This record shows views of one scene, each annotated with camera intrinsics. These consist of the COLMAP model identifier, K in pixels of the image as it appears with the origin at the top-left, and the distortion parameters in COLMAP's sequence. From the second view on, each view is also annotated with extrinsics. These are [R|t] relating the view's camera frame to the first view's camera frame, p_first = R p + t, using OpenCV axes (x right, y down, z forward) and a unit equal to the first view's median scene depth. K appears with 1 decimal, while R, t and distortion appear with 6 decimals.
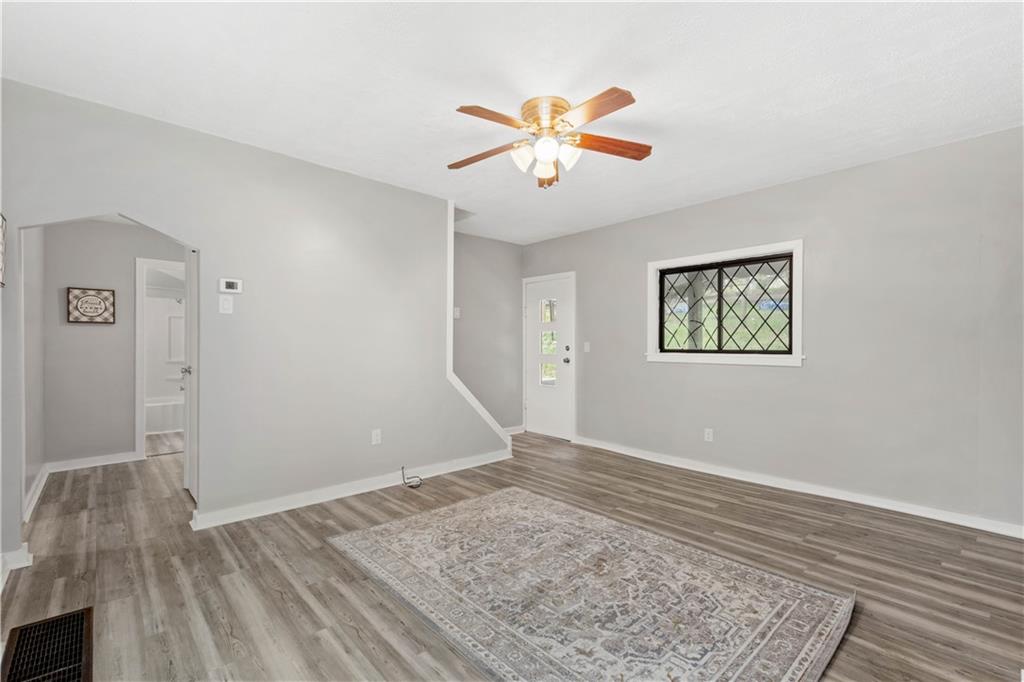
lens RADIAL K [[453.2, 0, 515.0], [0, 453.2, 342.0], [0, 0, 1]] dist [0.019787, -0.000150]
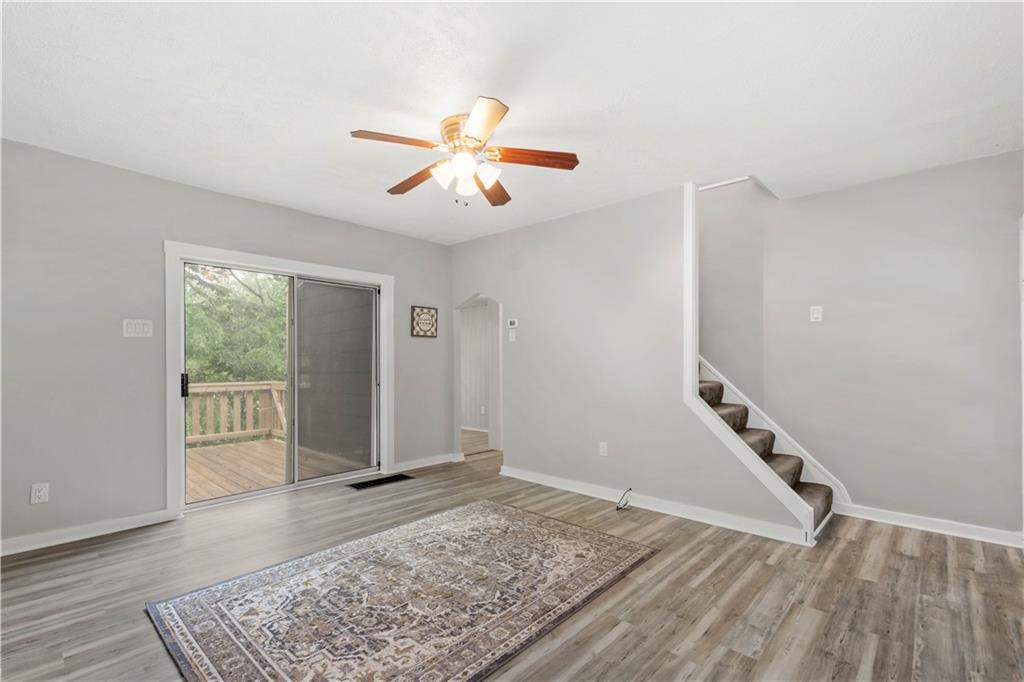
lens RADIAL K [[463.9, 0, 496.0], [0, 463.9, 360.0], [0, 0, 1]] dist [0.050485, 0.000009]
pose [[0.068311, -0.002534, -0.997661, 0.888519], [0.010085, 0.999947, -0.001849, 0.003508], [0.997613, -0.009936, 0.068333, 0.802339]]
